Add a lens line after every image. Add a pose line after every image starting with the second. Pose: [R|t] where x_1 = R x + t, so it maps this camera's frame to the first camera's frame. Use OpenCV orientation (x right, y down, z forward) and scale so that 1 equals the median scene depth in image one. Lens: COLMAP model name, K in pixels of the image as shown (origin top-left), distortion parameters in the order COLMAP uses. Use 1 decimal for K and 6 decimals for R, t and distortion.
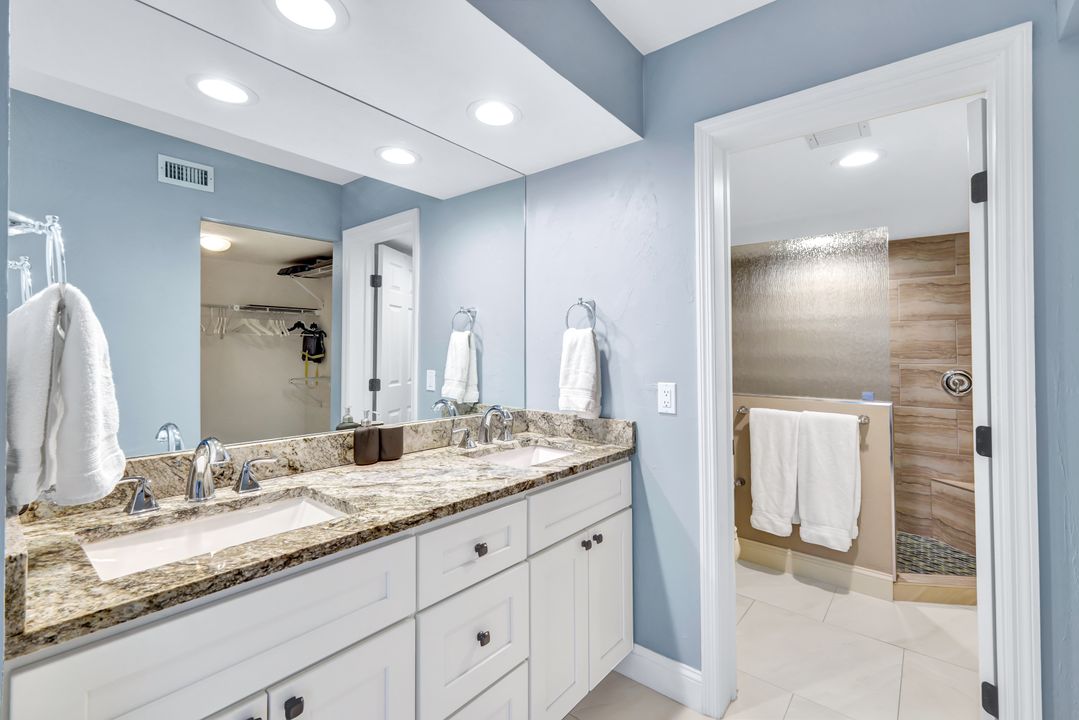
lens RADIAL K [[488.8, 0, 522.7], [0, 488.8, 348.3], [0, 0, 1]] dist [0.011356, 0.000499]
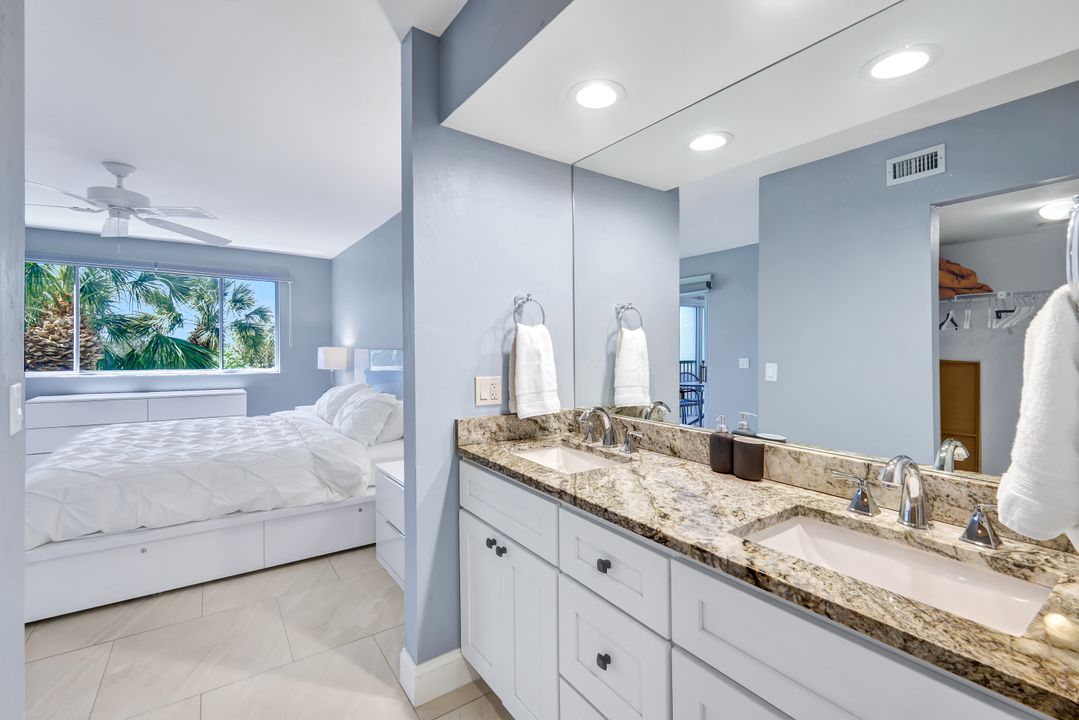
lens RADIAL K [[488.8, 0, 550.0], [0, 488.8, 344.4], [0, 0, 1]] dist [0.011356, 0.000499]
pose [[-0.252593, -0.007463, -0.967544, 0.754645], [0.004776, 0.999948, -0.008959, -0.005957], [0.967561, -0.006884, -0.252544, 1.005561]]
